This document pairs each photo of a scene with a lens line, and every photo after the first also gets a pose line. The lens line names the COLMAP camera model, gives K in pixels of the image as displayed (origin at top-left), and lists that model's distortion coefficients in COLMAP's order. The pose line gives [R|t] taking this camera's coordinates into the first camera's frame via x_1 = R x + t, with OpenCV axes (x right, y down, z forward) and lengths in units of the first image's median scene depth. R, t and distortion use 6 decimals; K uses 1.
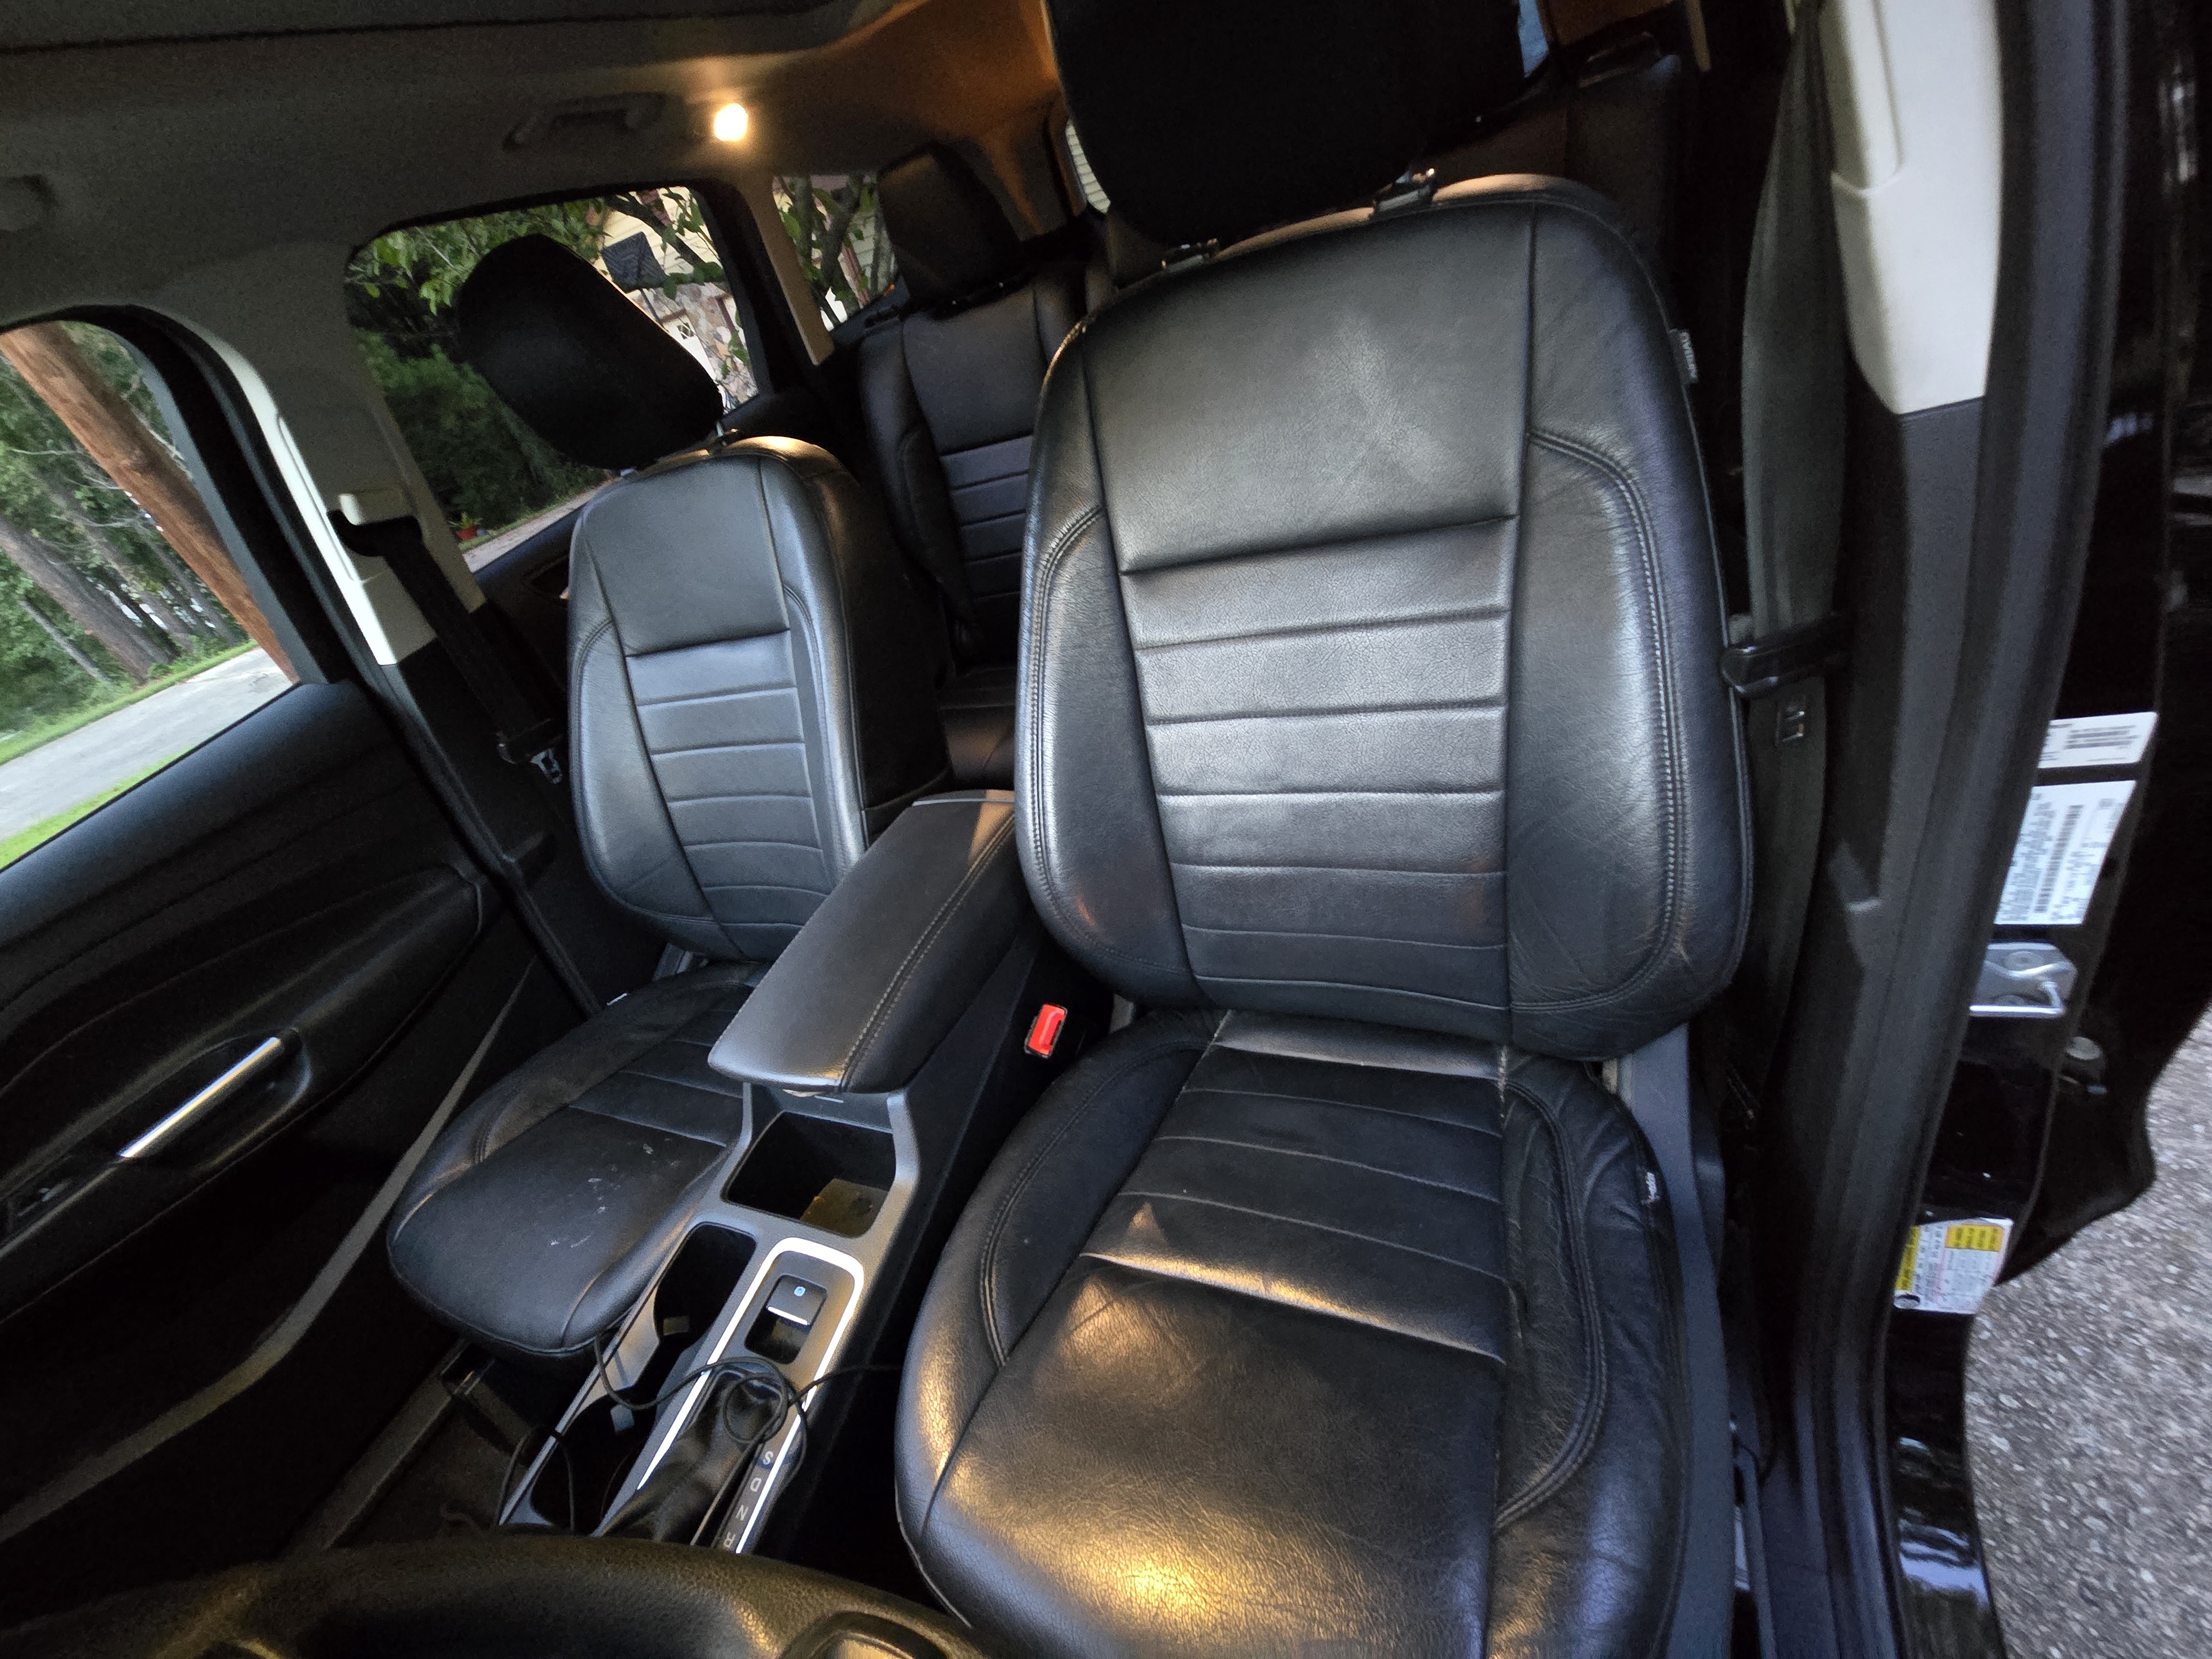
lens RADIAL K [[903.1, 0, 1097.6], [0, 903.1, 903.5], [0, 0, 1]] dist [-0.001459, 0.000045]
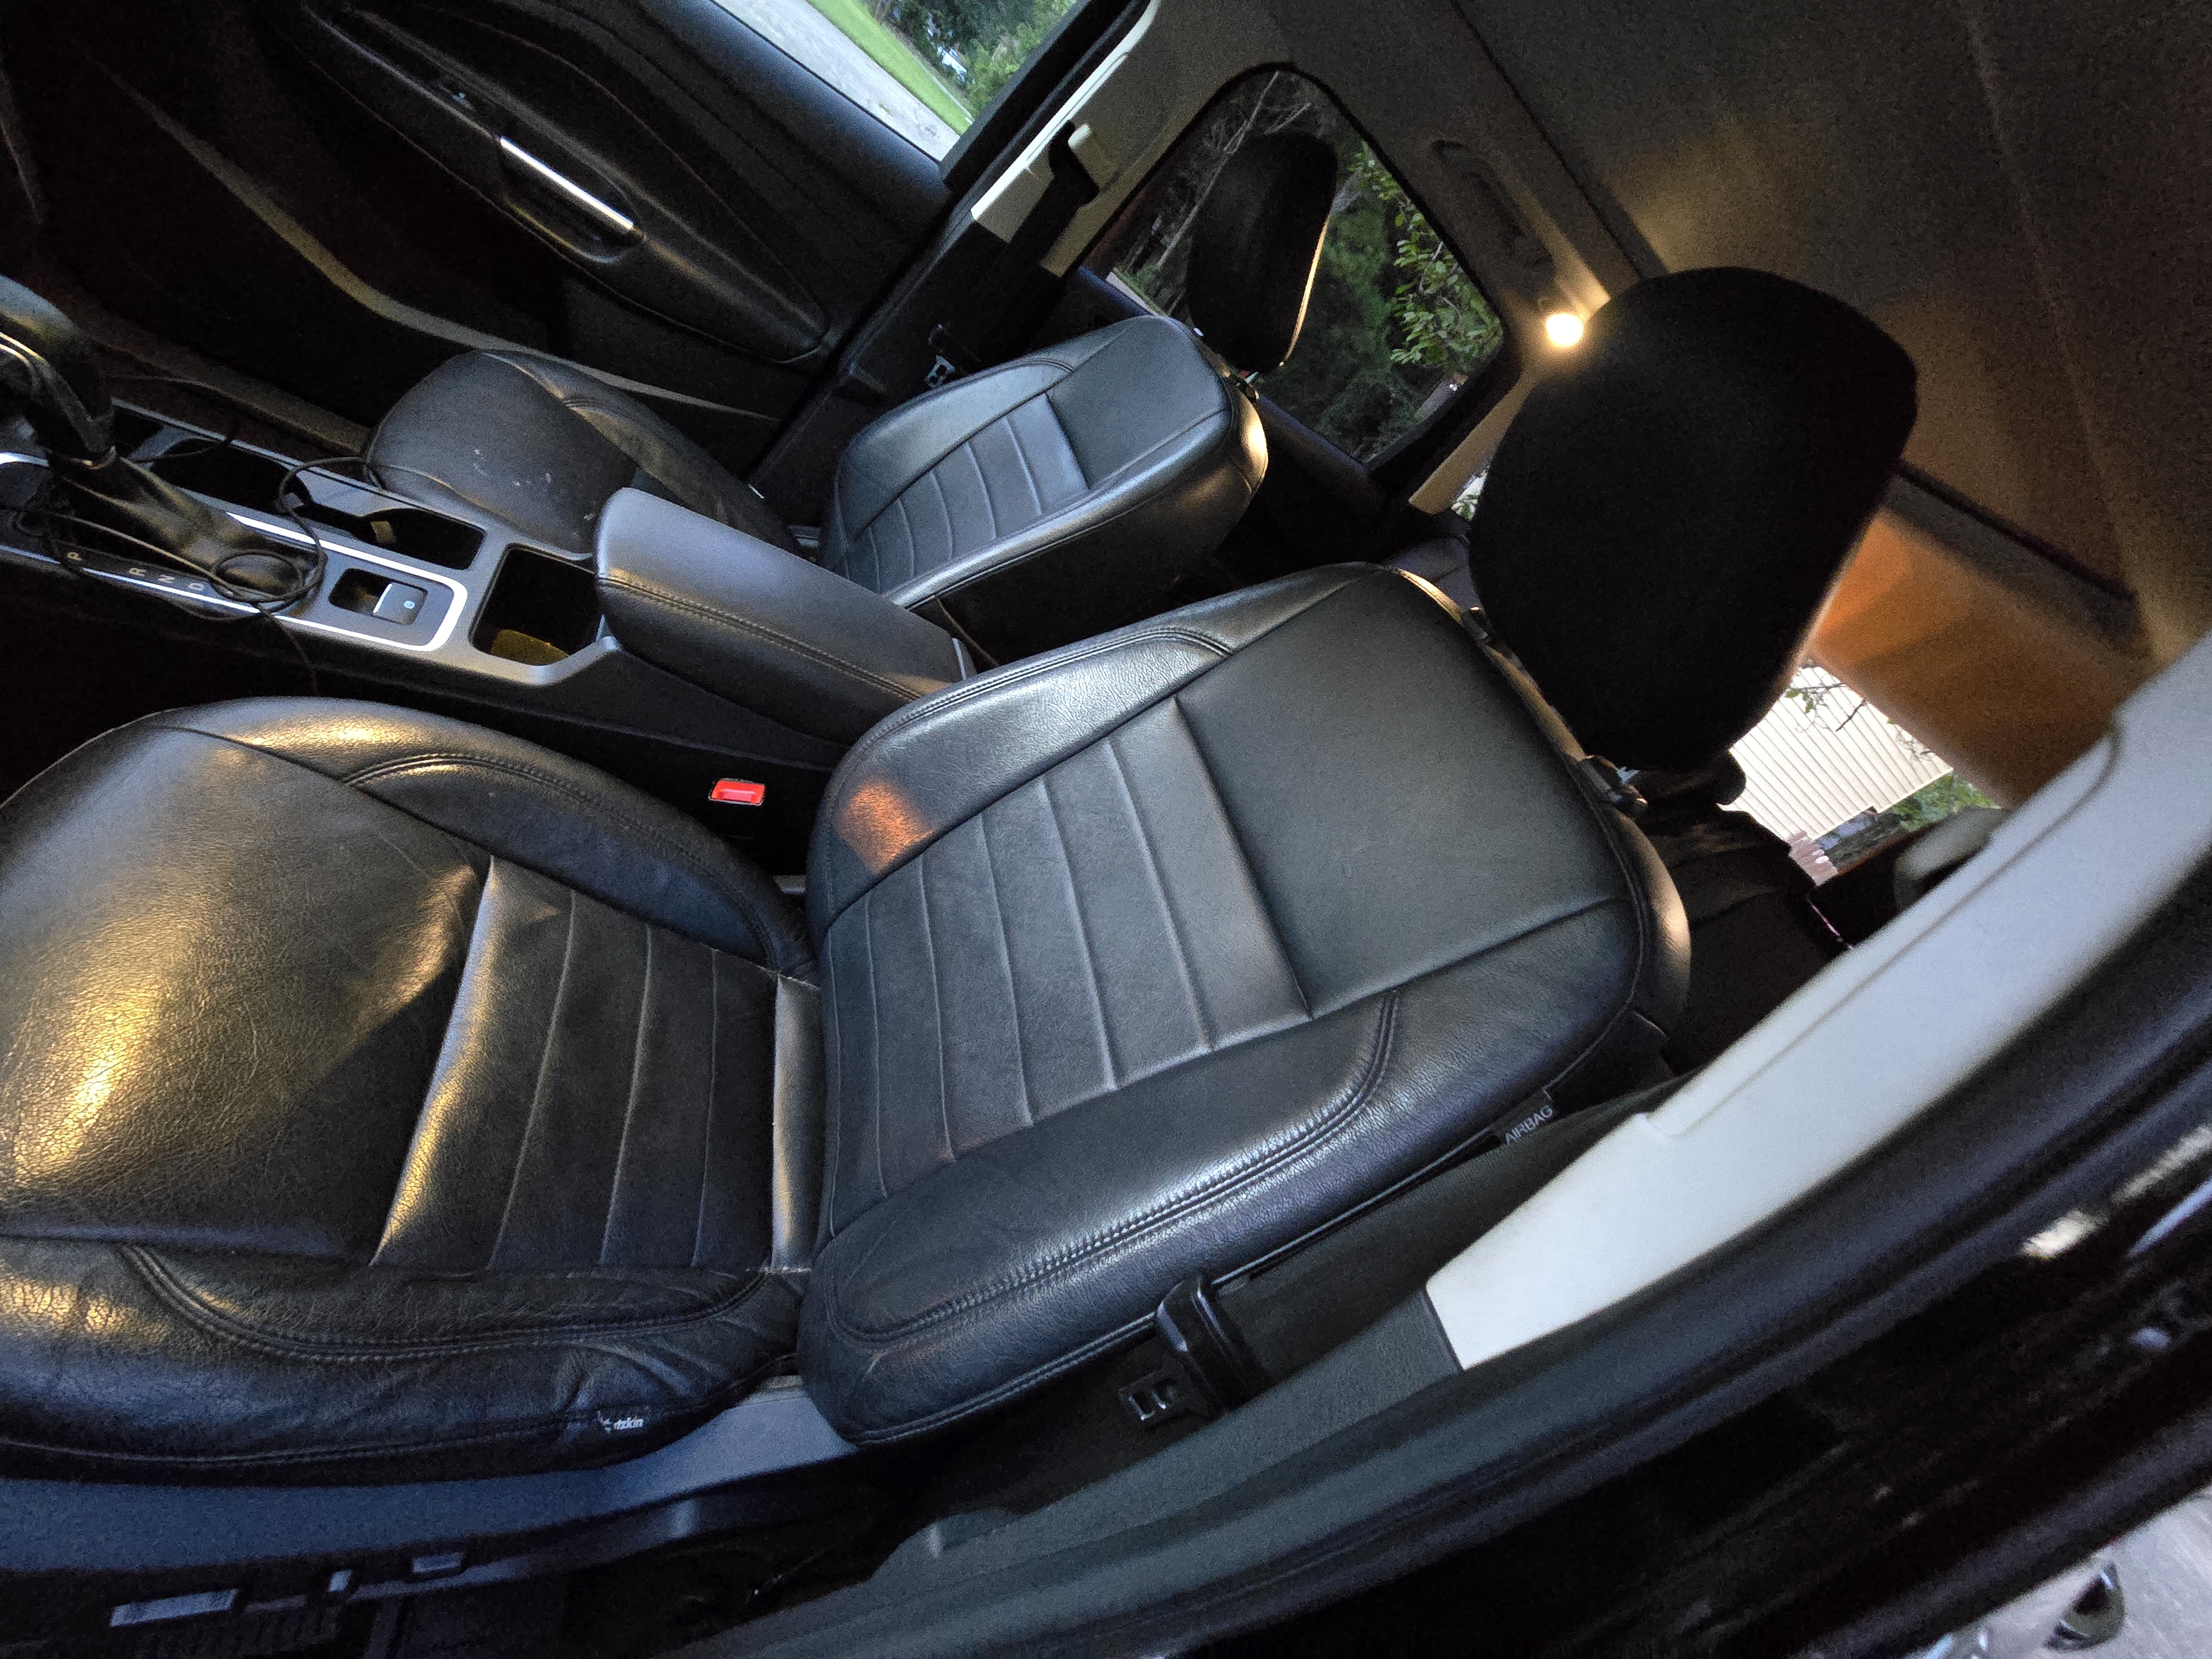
lens RADIAL K [[903.1, 0, 1097.6], [0, 903.1, 903.5], [0, 0, 1]] dist [-0.001459, 0.000045]
pose [[0.278774, 0.934966, -0.219369, 0.373399], [-0.957318, 0.288703, 0.013913, -0.209597], [0.076341, 0.206127, 0.975543, 0.089116]]
